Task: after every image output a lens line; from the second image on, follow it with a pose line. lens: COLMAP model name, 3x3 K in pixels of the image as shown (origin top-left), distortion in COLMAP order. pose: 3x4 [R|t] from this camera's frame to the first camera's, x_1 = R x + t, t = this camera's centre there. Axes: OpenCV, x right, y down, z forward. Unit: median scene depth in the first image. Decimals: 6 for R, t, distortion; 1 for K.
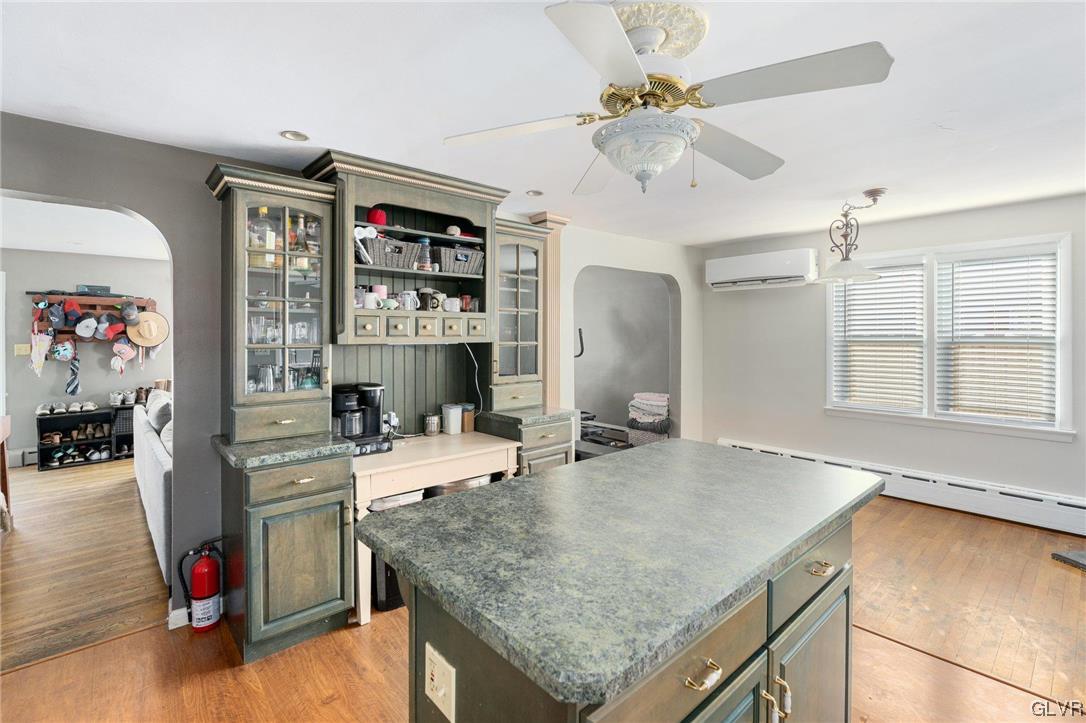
lens RADIAL K [[492.9, 0, 533.7], [0, 492.9, 332.7], [0, 0, 1]] dist [-0.007553, 0.002138]
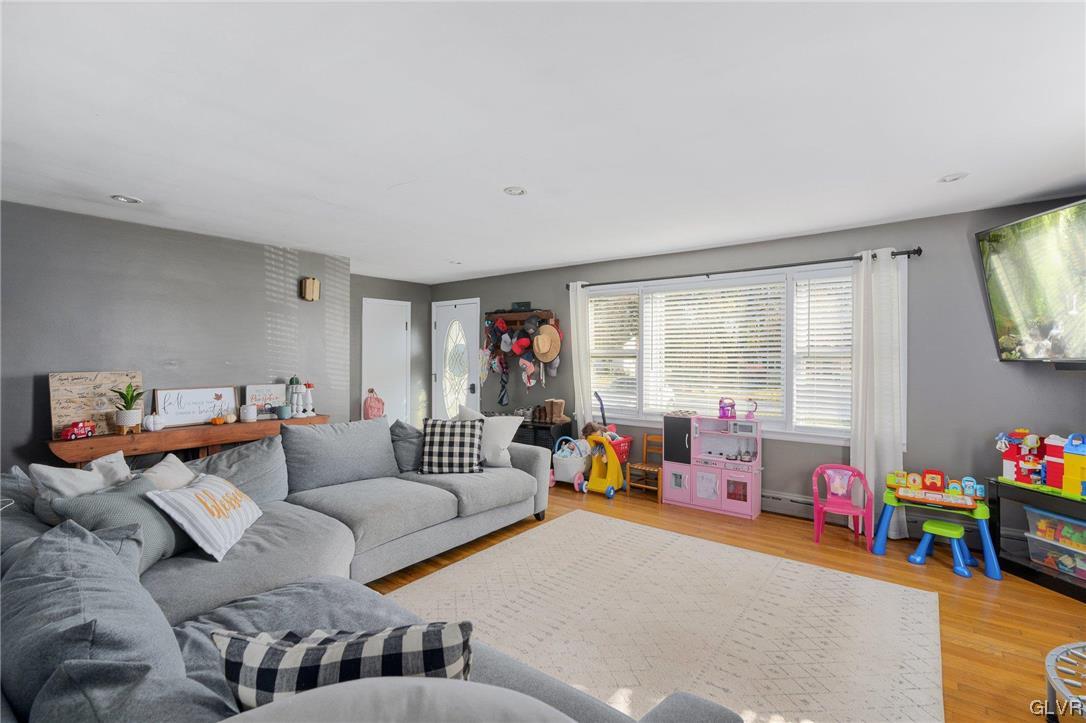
lens RADIAL K [[492.9, 0, 533.5], [0, 492.9, 361.0], [0, 0, 1]] dist [-0.007553, 0.002138]
pose [[0.182356, 0.017645, -0.983074, 0.138197], [-0.002370, 0.999844, 0.017506, 0.010046], [0.983230, -0.000863, 0.182369, 0.892437]]
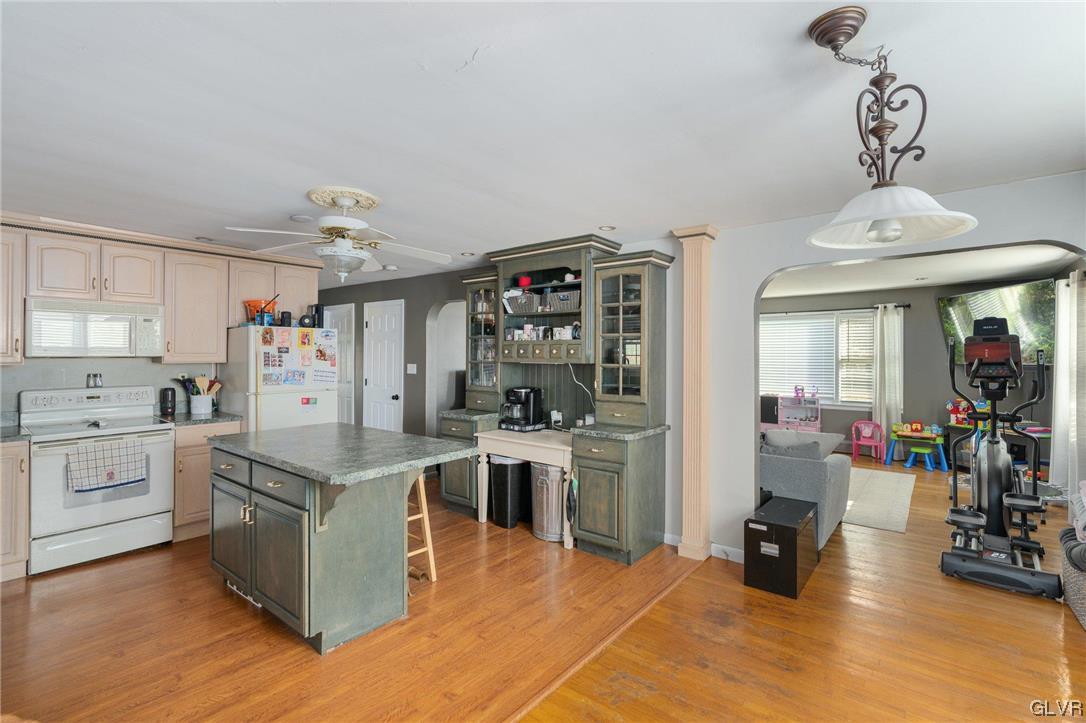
lens RADIAL K [[492.9, 0, 541.0], [0, 492.9, 357.7], [0, 0, 1]] dist [-0.007553, 0.002138]
pose [[0.176212, 0.009898, -0.984302, 0.634072], [-0.004959, 0.999946, 0.009168, -0.002772], [0.984340, 0.003265, 0.176252, 0.394590]]
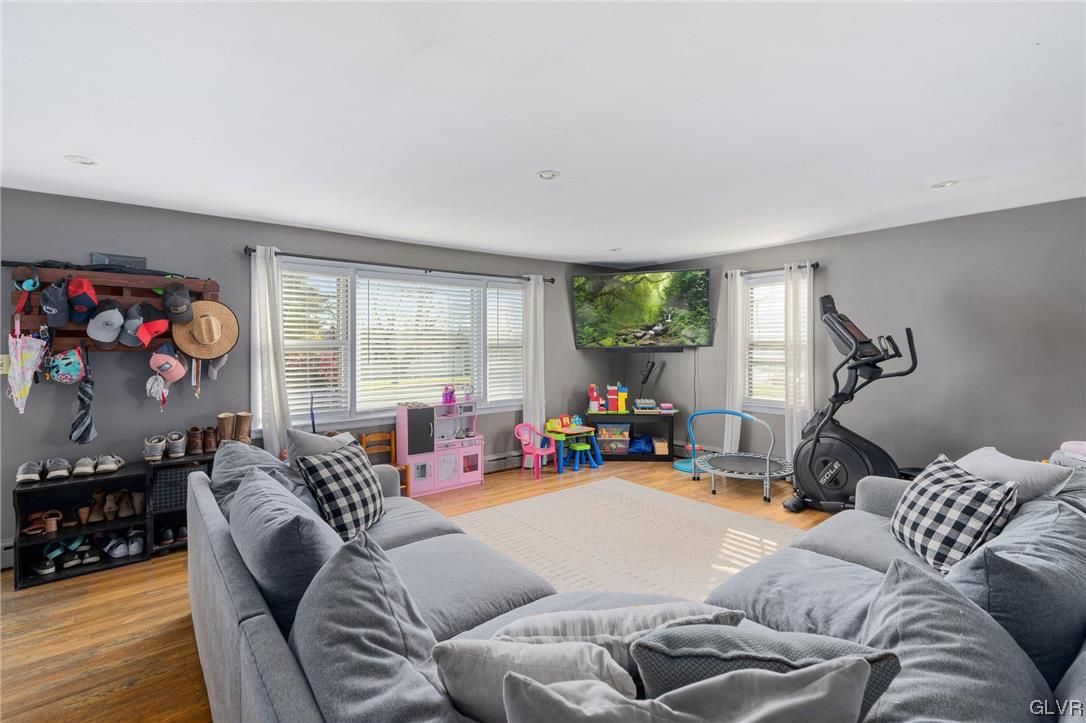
lens RADIAL K [[492.9, 0, 534.1], [0, 492.9, 343.6], [0, 0, 1]] dist [-0.007553, 0.002138]
pose [[0.999164, -0.003876, -0.040688, -0.399549], [0.003435, 0.999935, -0.010888, 0.019244], [0.040728, 0.010739, 0.999113, 0.461020]]
